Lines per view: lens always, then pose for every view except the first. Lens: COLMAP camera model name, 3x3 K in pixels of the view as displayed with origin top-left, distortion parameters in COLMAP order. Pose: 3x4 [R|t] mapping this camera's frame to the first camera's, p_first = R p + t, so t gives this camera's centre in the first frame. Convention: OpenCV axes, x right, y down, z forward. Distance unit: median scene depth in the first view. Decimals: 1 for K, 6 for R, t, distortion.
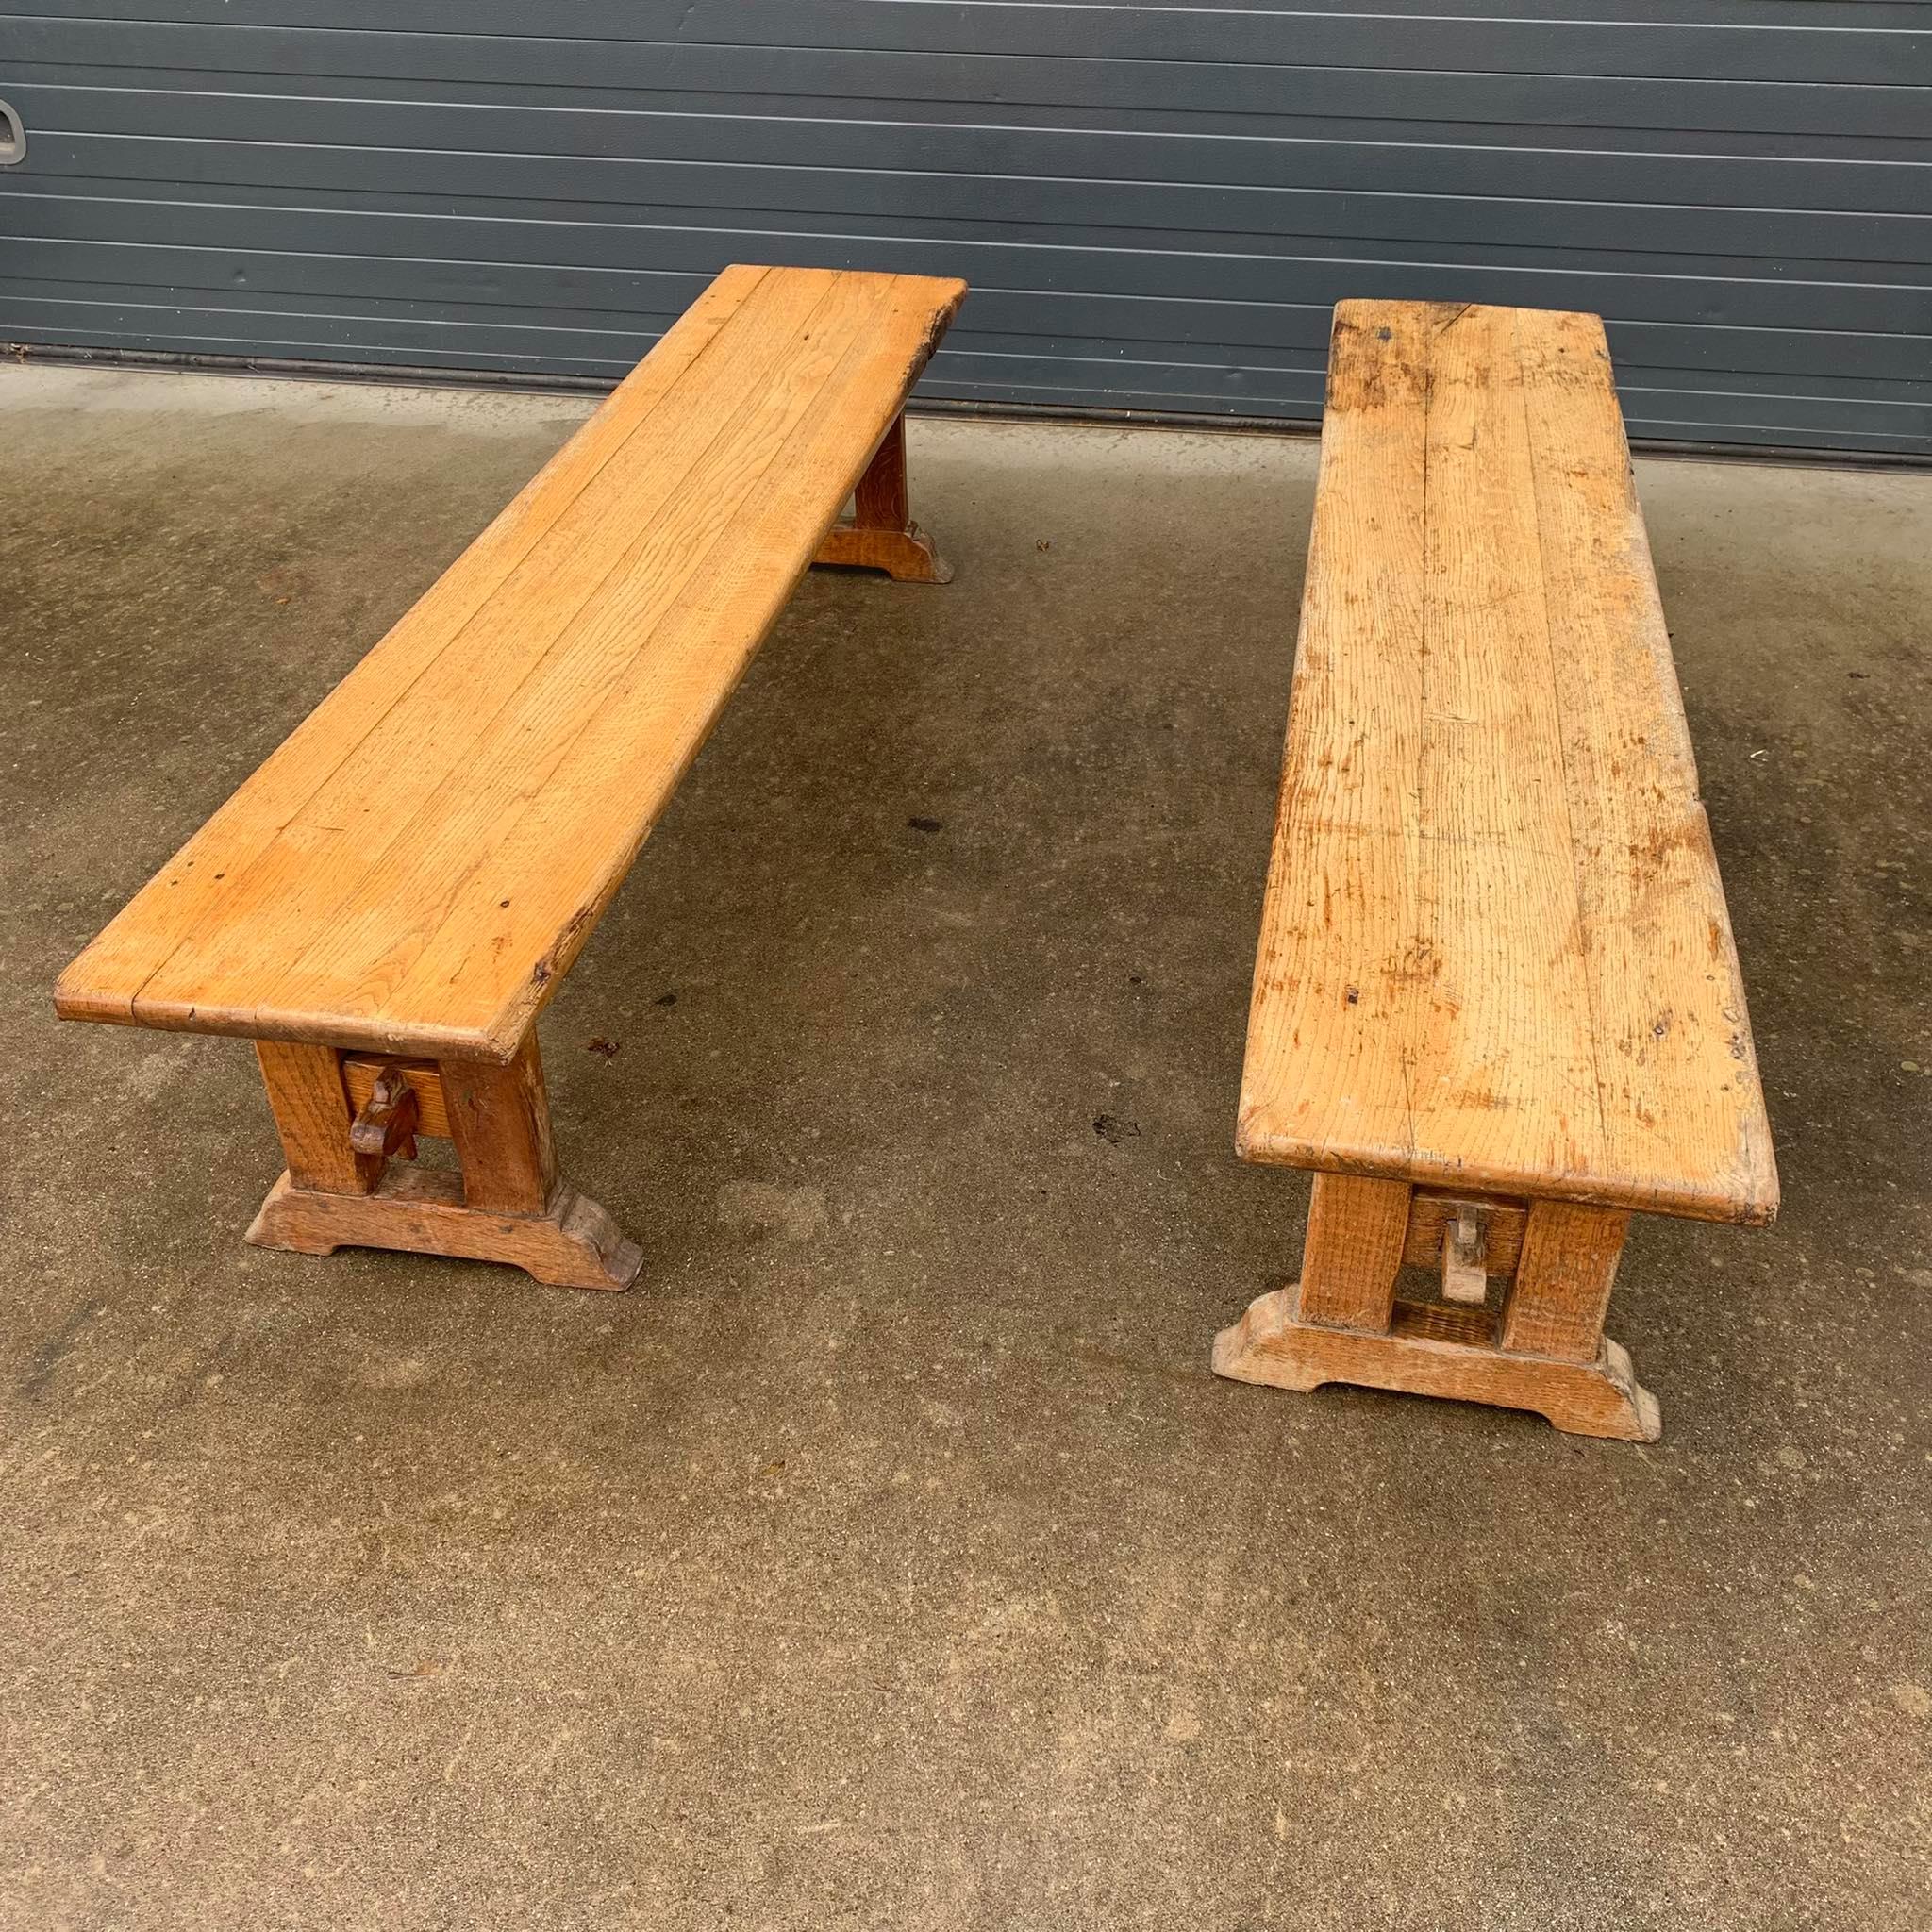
lens RADIAL K [[1972.0, 0, 995.9], [0, 1972.0, 960.9], [0, 0, 1]] dist [0.033391, -0.042802]
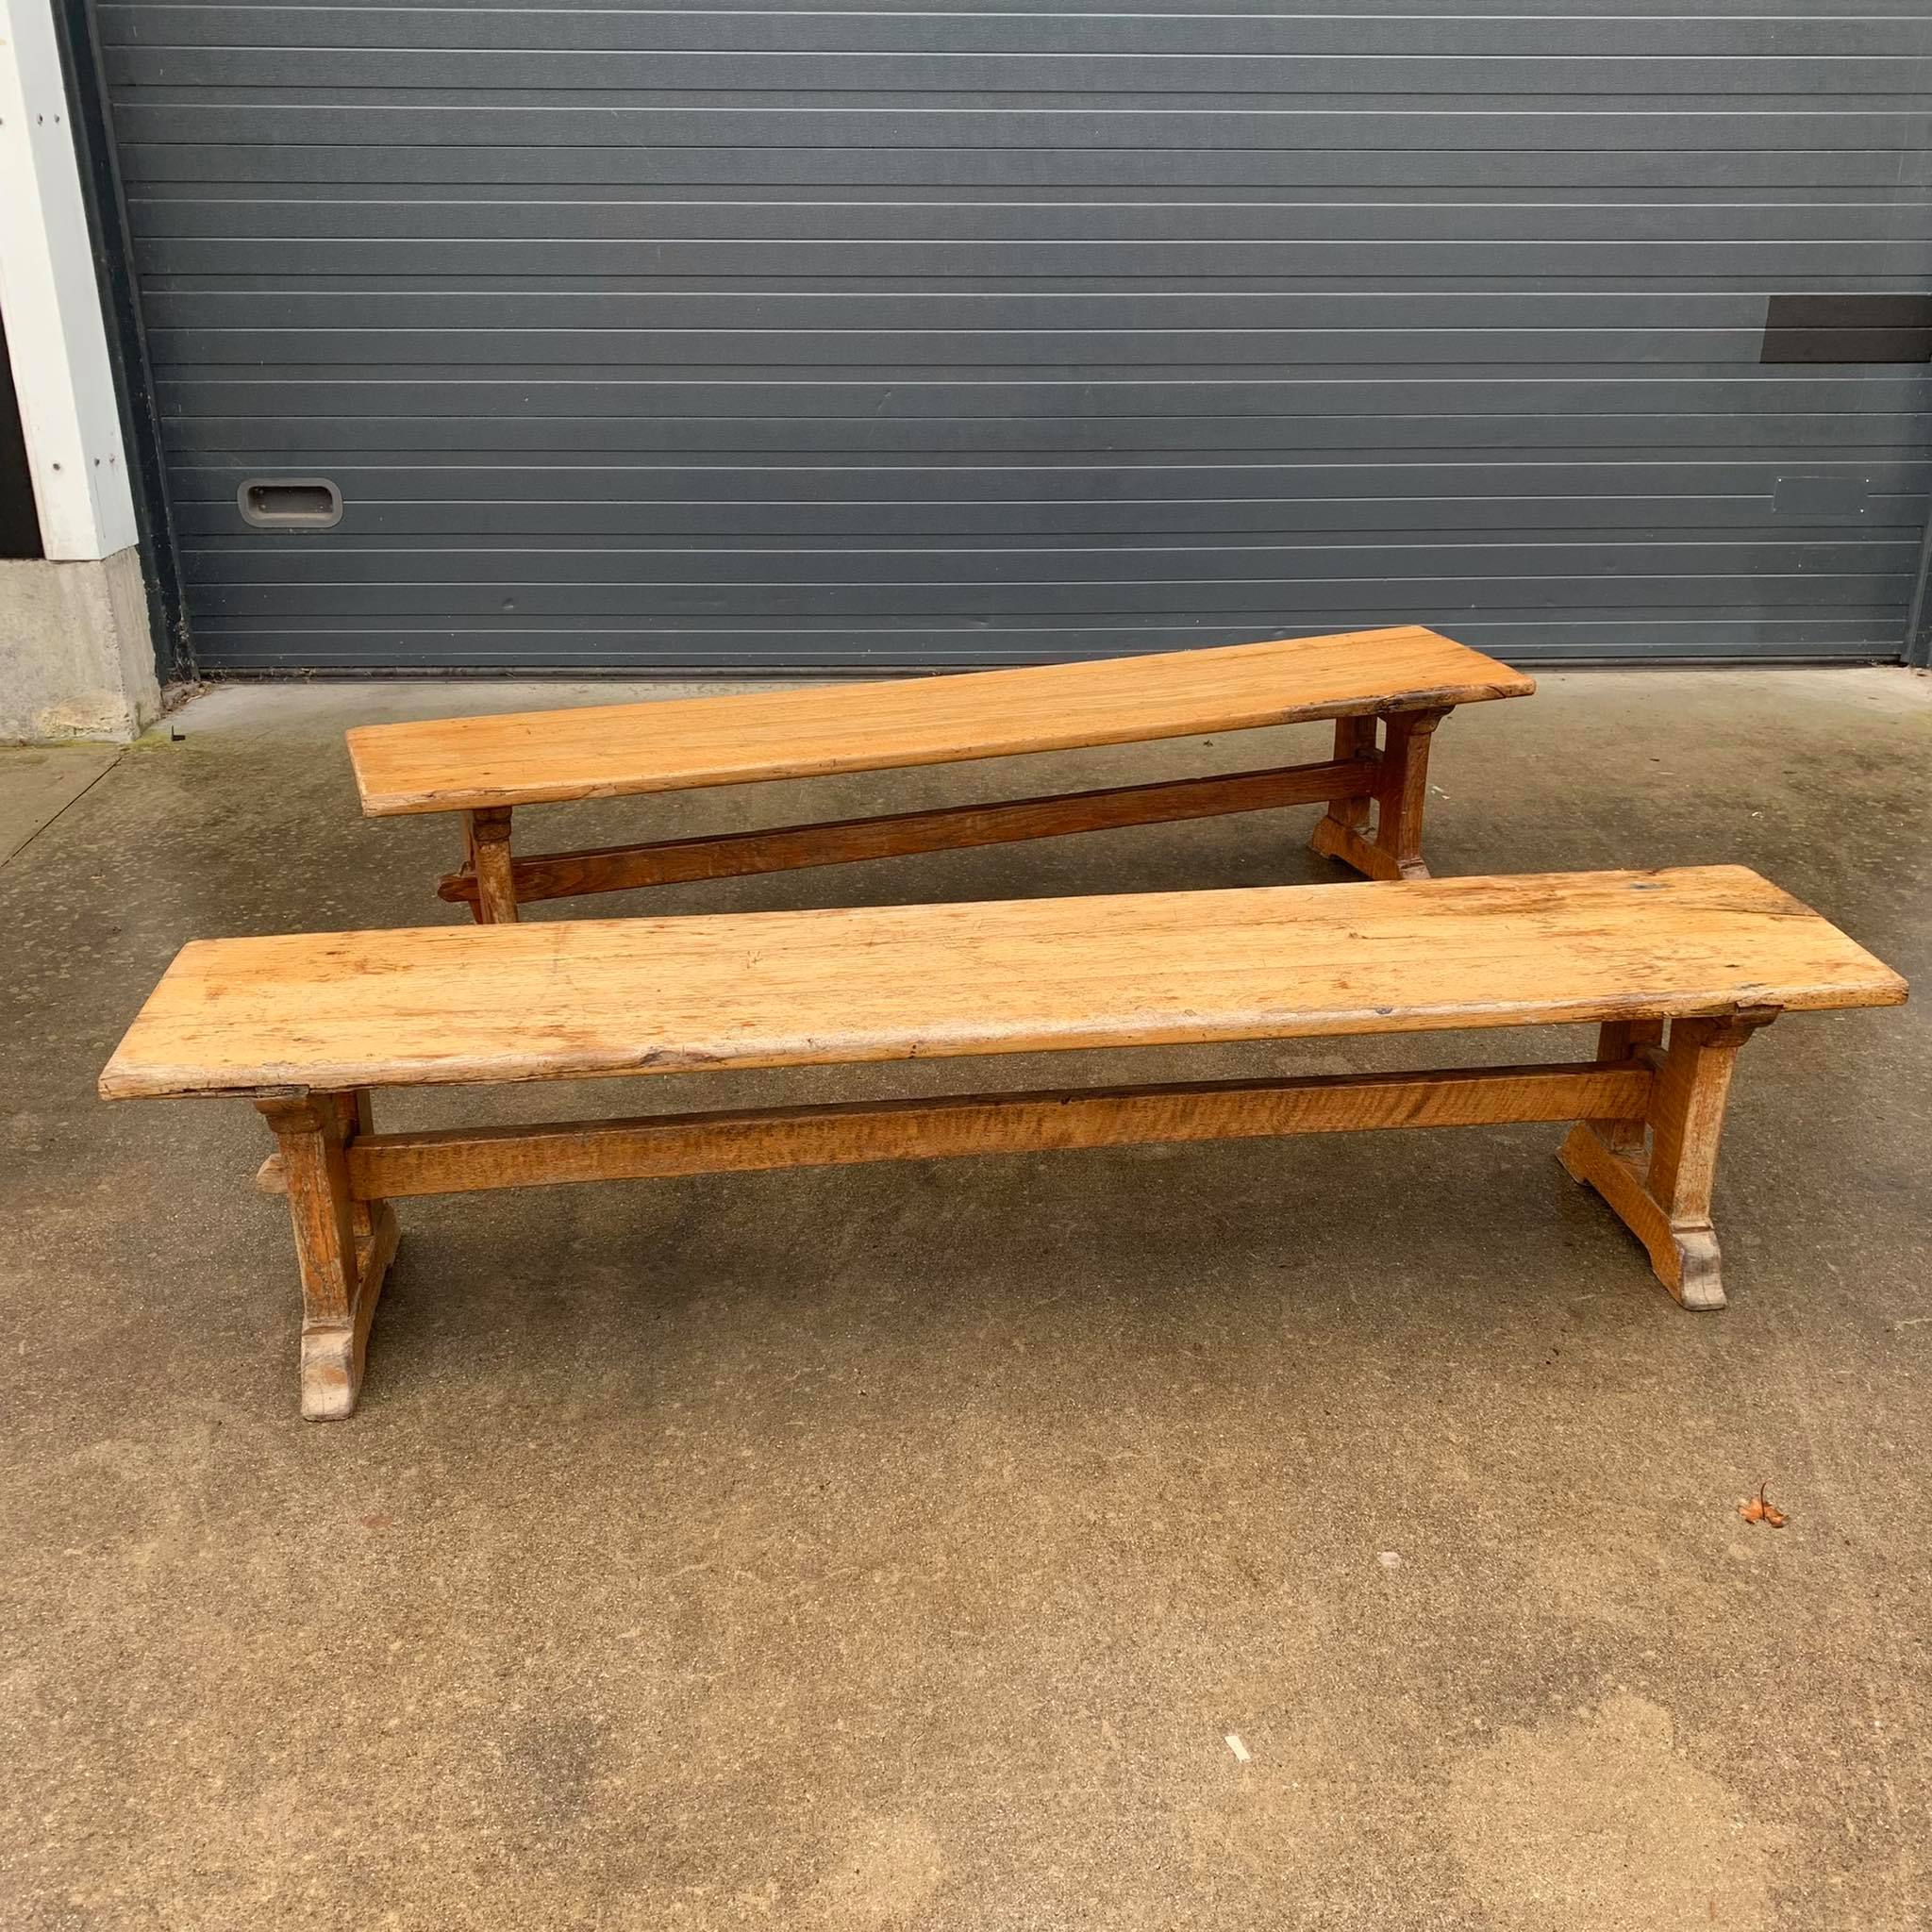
lens RADIAL K [[1969.7, 0, 982.6], [0, 1969.7, 963.4], [0, 0, 1]] dist [0.057546, -0.127081]
pose [[0.980238, -0.080162, 0.180855, -0.699943], [0.116205, 0.973193, -0.198473, 0.352188], [-0.160096, 0.215567, 0.963276, -0.475581]]
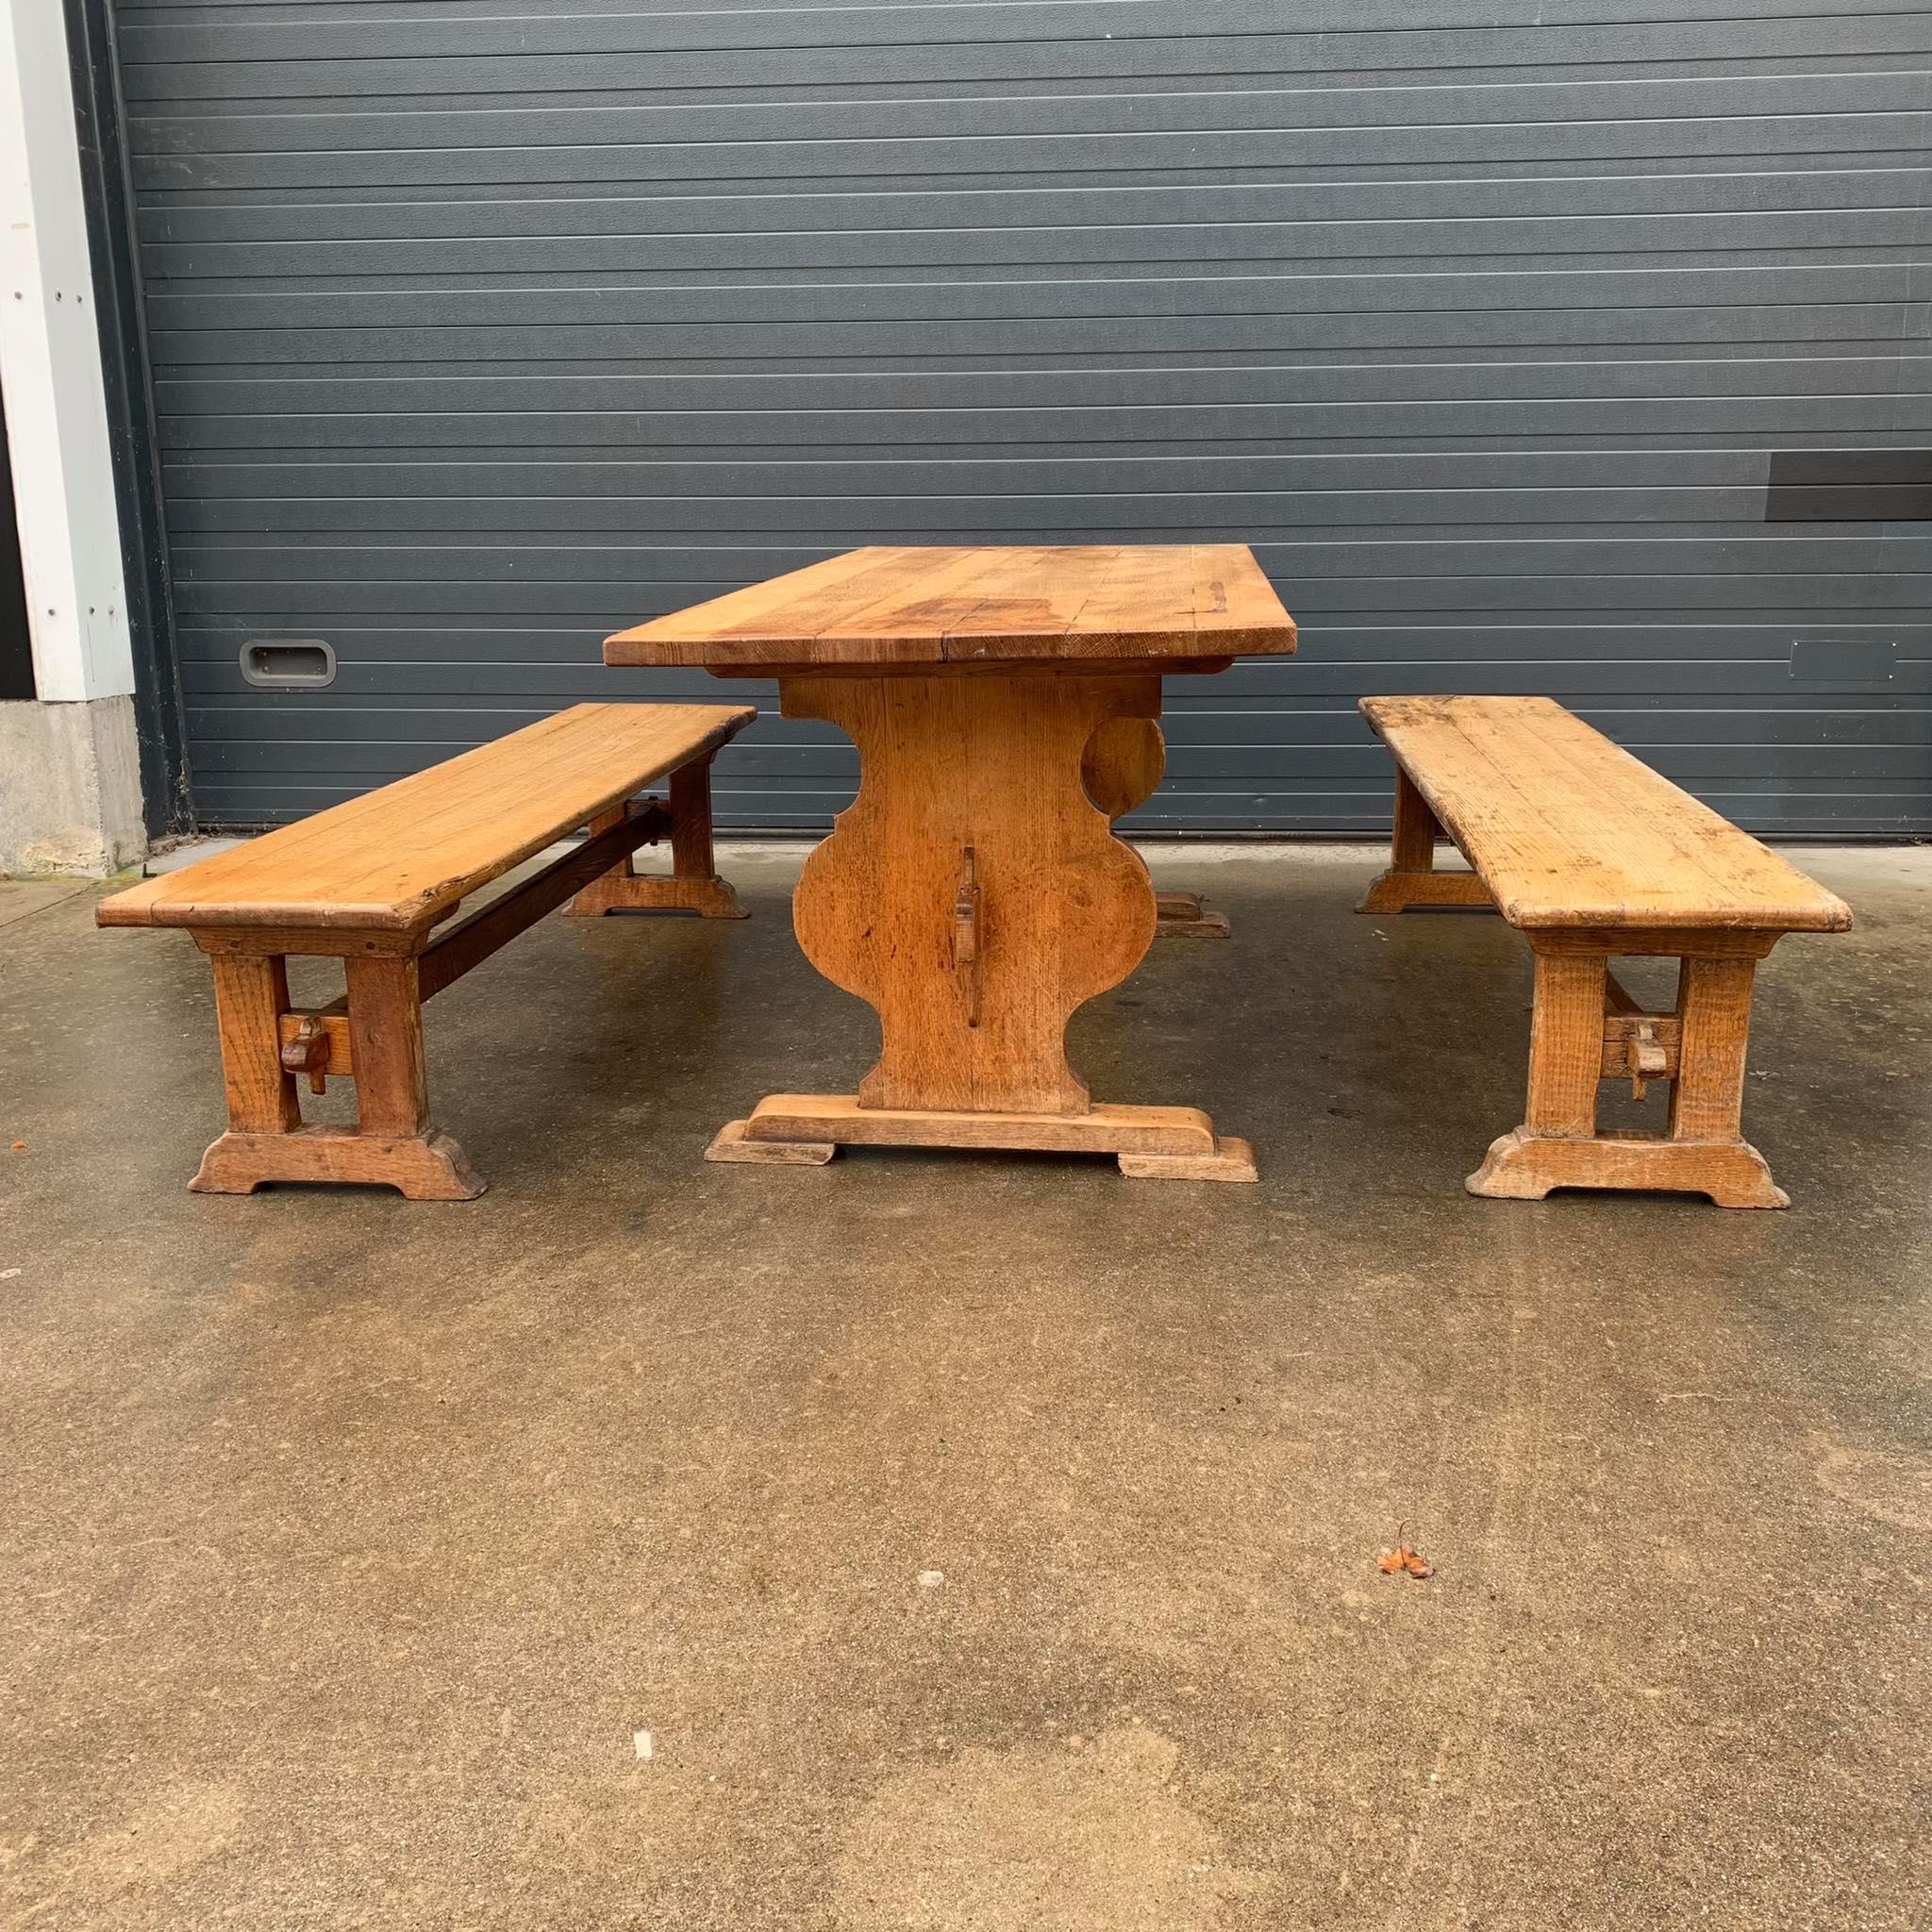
lens RADIAL K [[1976.6, 0, 950.8], [0, 1976.6, 967.3], [0, 0, 1]] dist [0.021197, -0.032749]
pose [[0.997669, -0.030732, 0.060931, -0.343398], [0.050743, 0.931095, -0.361231, 0.552564], [-0.045632, 0.363480, 0.930484, -0.357901]]
